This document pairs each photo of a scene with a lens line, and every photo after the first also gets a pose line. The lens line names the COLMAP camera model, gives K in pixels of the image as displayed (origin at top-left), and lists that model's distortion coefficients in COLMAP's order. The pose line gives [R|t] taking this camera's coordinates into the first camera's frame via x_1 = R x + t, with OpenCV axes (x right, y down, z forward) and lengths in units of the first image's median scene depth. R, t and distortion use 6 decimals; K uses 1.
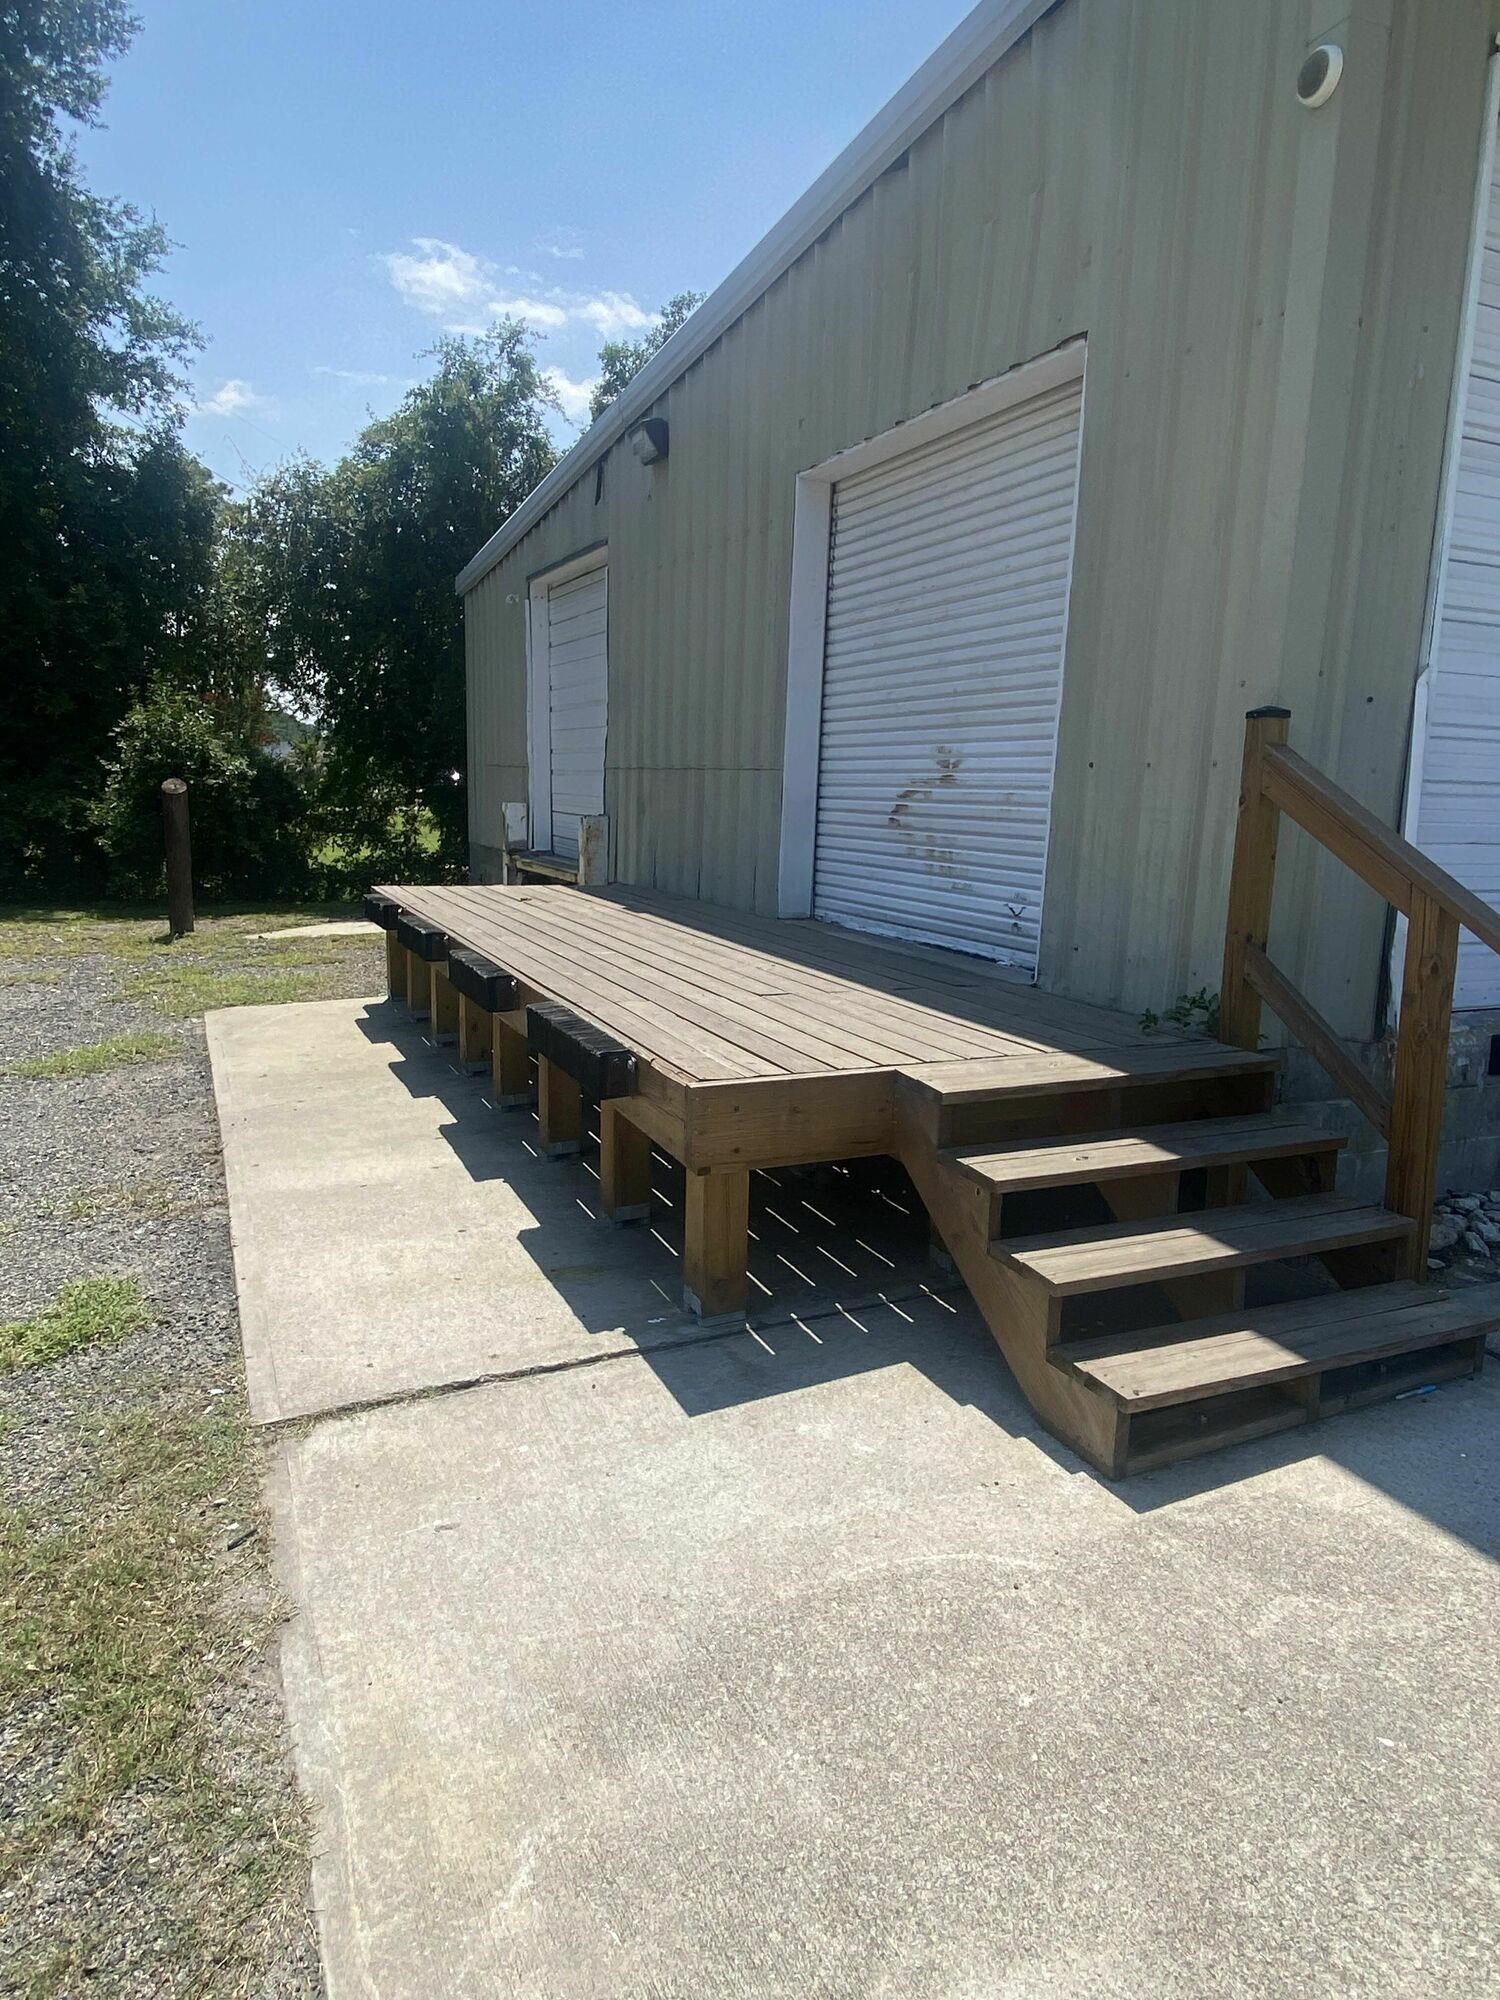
lens RADIAL K [[1249.1, 0, 750.0], [0, 1249.1, 1000.0], [0, 0, 1]] dist [0.001151, -0.000608]
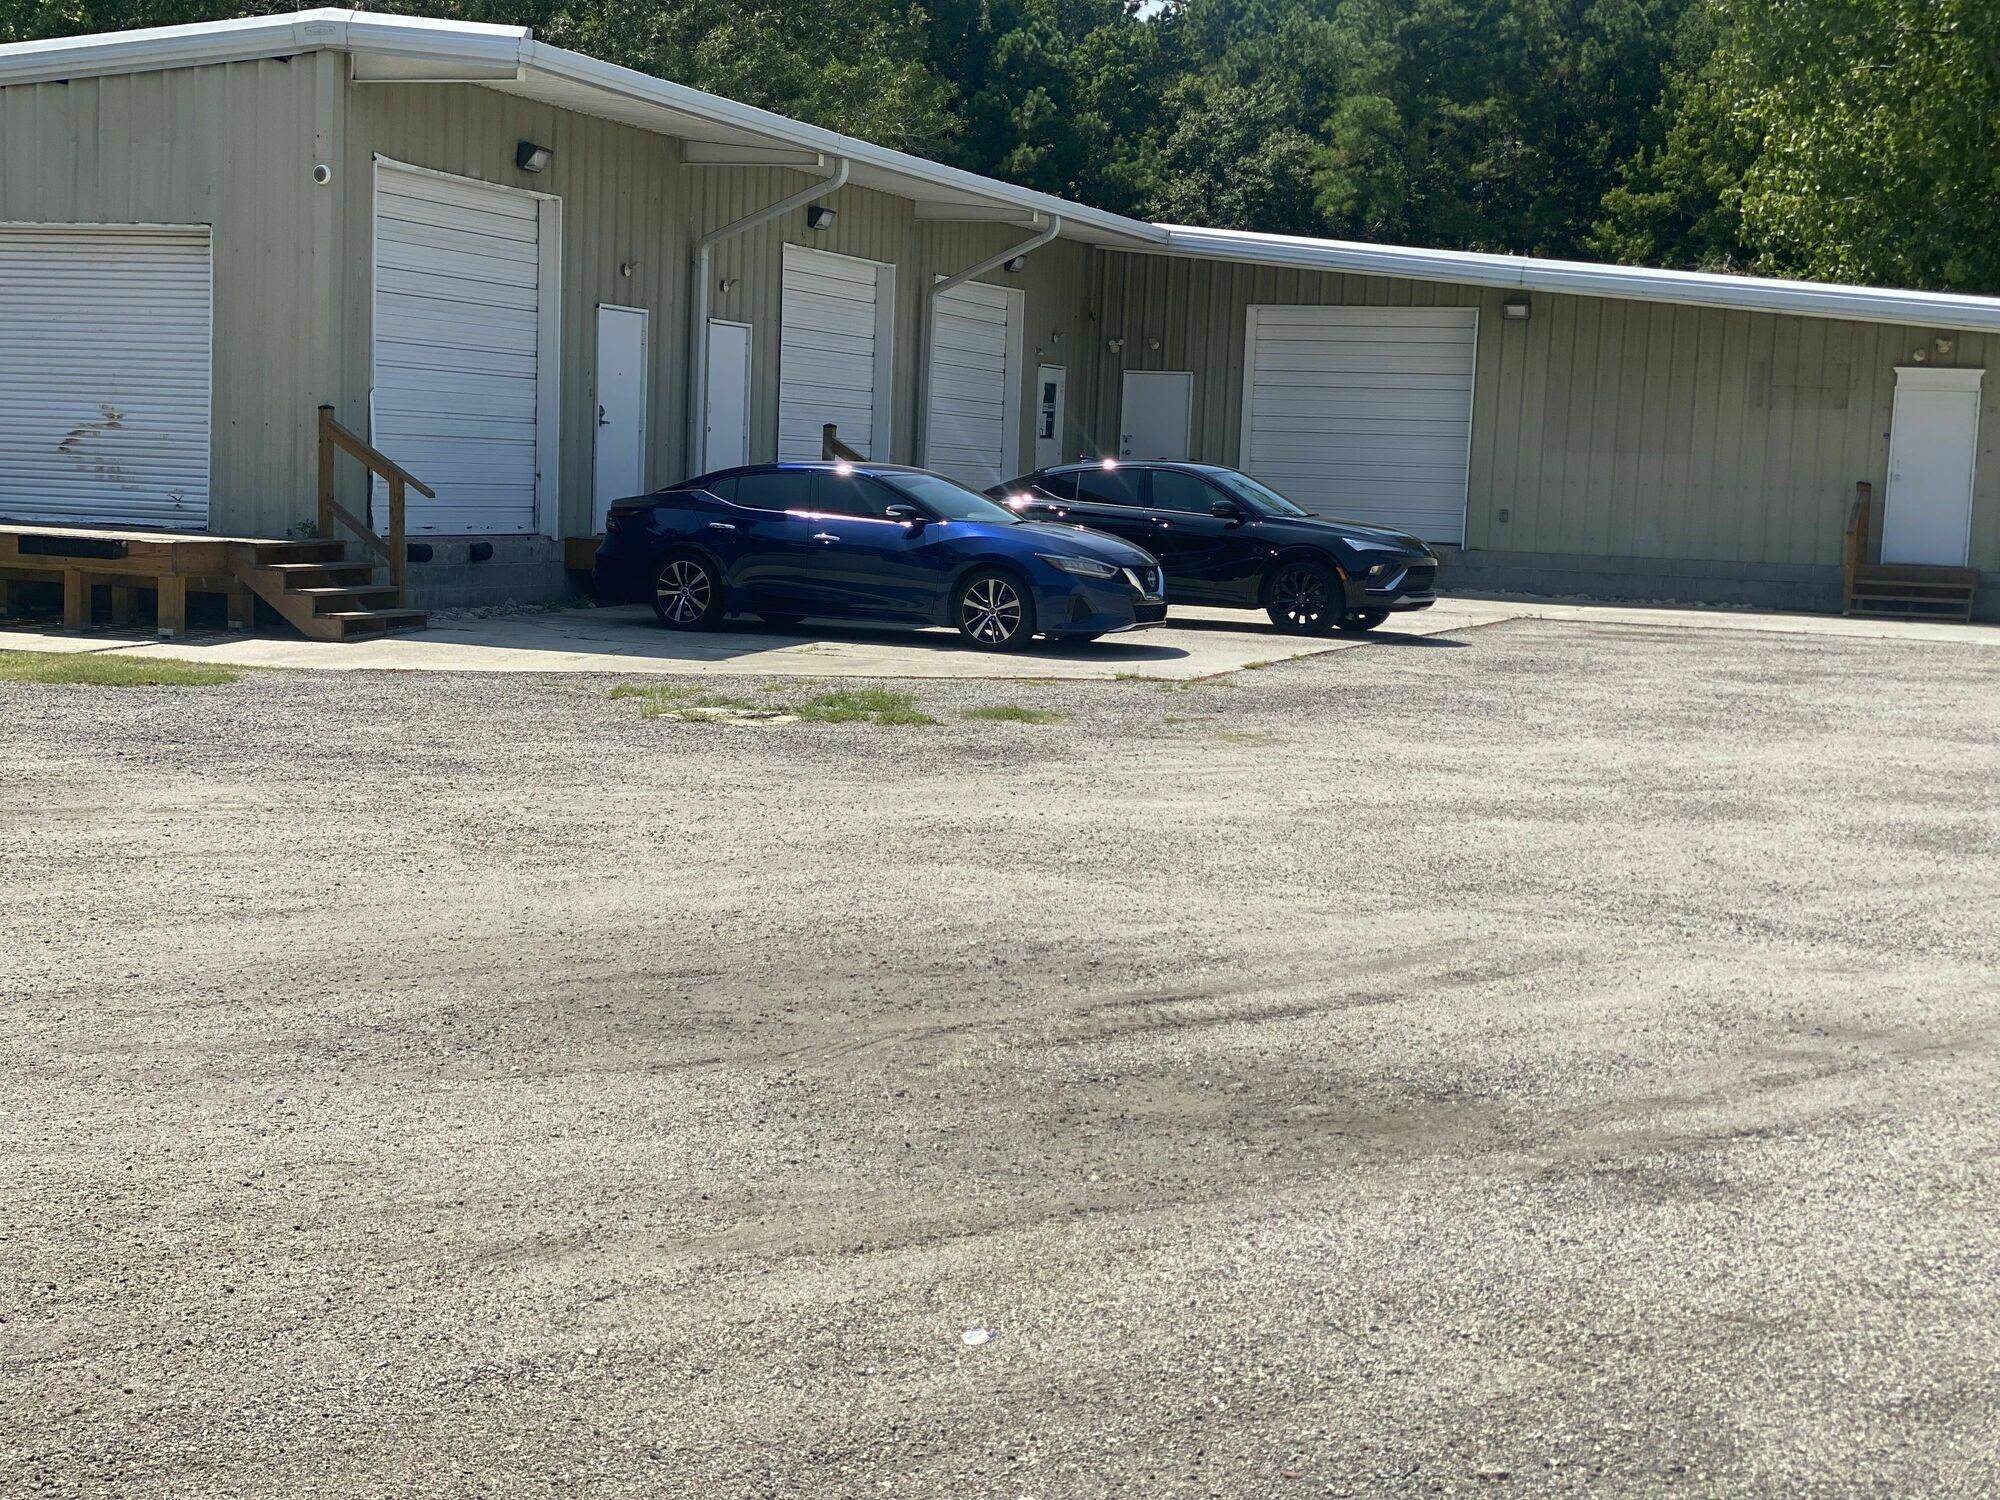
lens RADIAL K [[2699.0, 0, 1000.0], [0, 2699.0, 750.0], [0, 0, 1]] dist [0.021014, 0.065328]
pose [[0.696231, -0.082028, 0.713115, -1.699753], [0.104360, 0.994461, 0.012502, 0.351156], [-0.710191, 0.065717, 0.700935, -2.465162]]
